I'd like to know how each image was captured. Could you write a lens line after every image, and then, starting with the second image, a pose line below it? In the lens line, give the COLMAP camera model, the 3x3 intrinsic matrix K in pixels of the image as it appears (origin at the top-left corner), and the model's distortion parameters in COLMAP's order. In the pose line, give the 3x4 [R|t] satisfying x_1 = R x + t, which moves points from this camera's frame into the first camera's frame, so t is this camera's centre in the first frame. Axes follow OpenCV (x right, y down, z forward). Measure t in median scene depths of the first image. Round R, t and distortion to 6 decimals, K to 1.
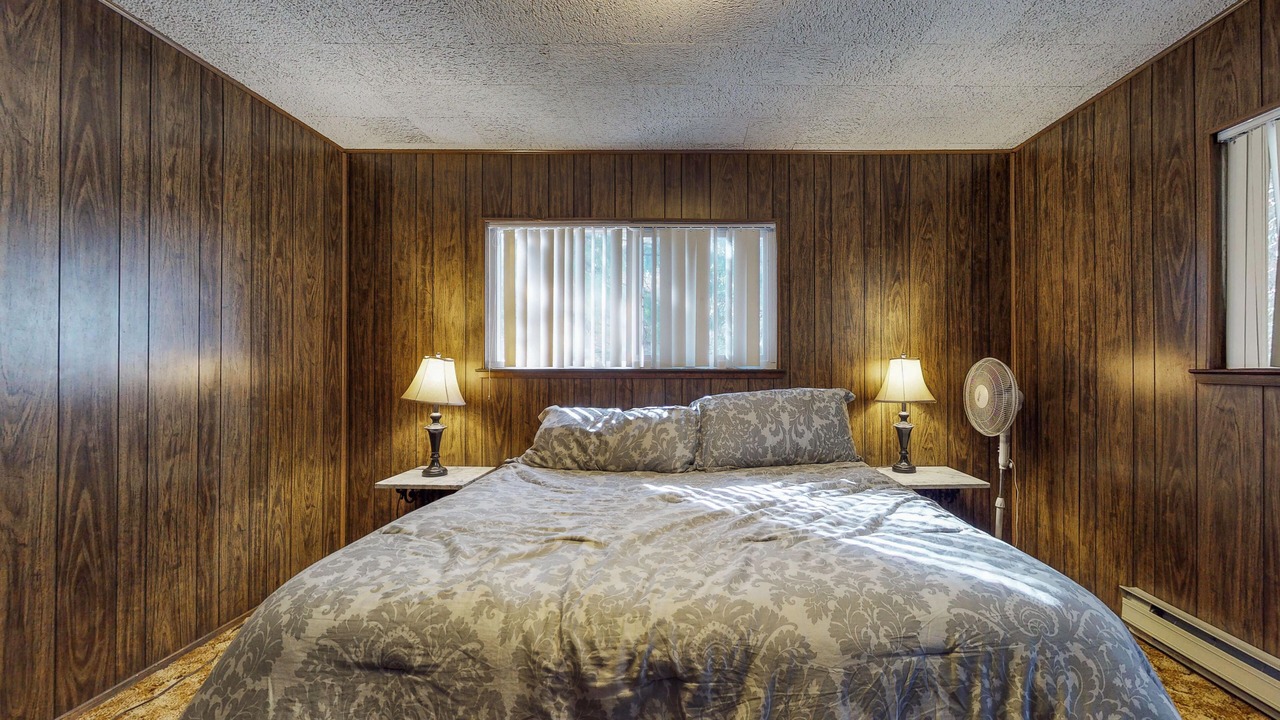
lens RADIAL K [[506.5, 0, 642.1], [0, 506.5, 362.9], [0, 0, 1]] dist [-0.001209, 0.000049]
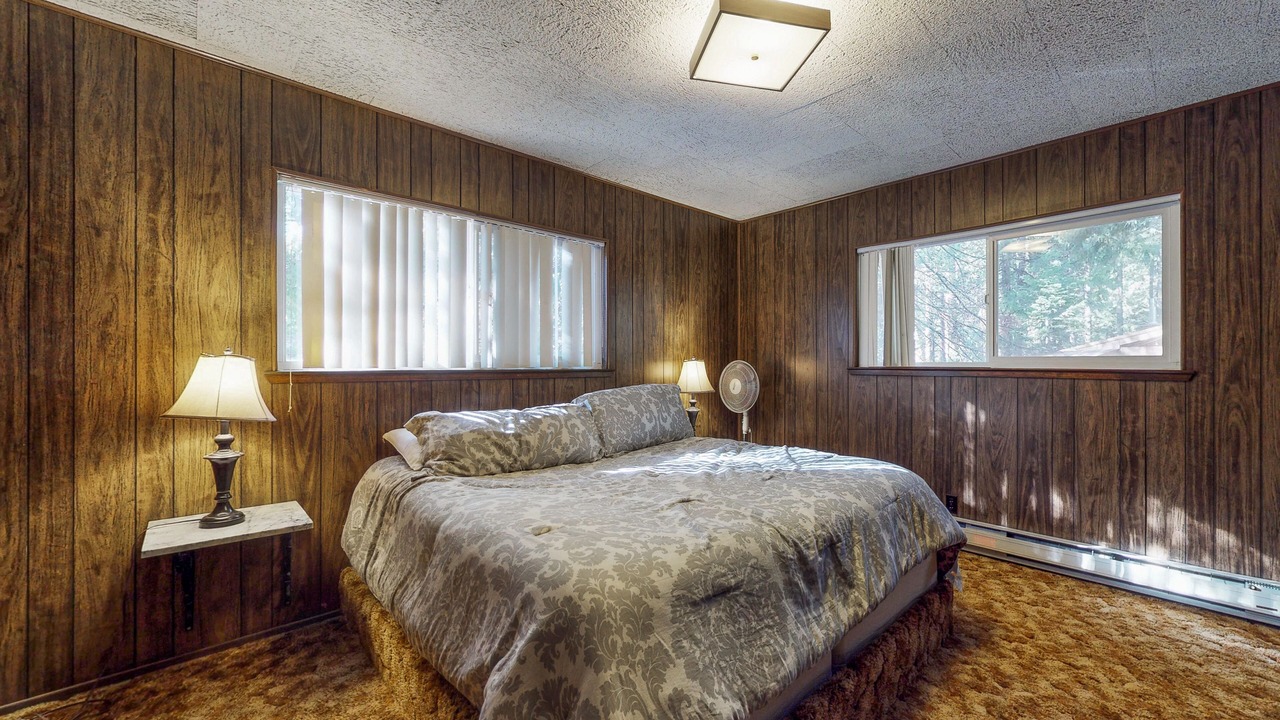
lens RADIAL K [[575.5, 0, 640.4], [0, 575.5, 363.5], [0, 0, 1]] dist [0.000103, -0.000765]
pose [[0.684269, 0.000879, 0.729229, -0.660326], [-0.002088, 0.999998, 0.000754, -0.001469], [-0.729227, -0.002039, 0.684269, 0.043034]]
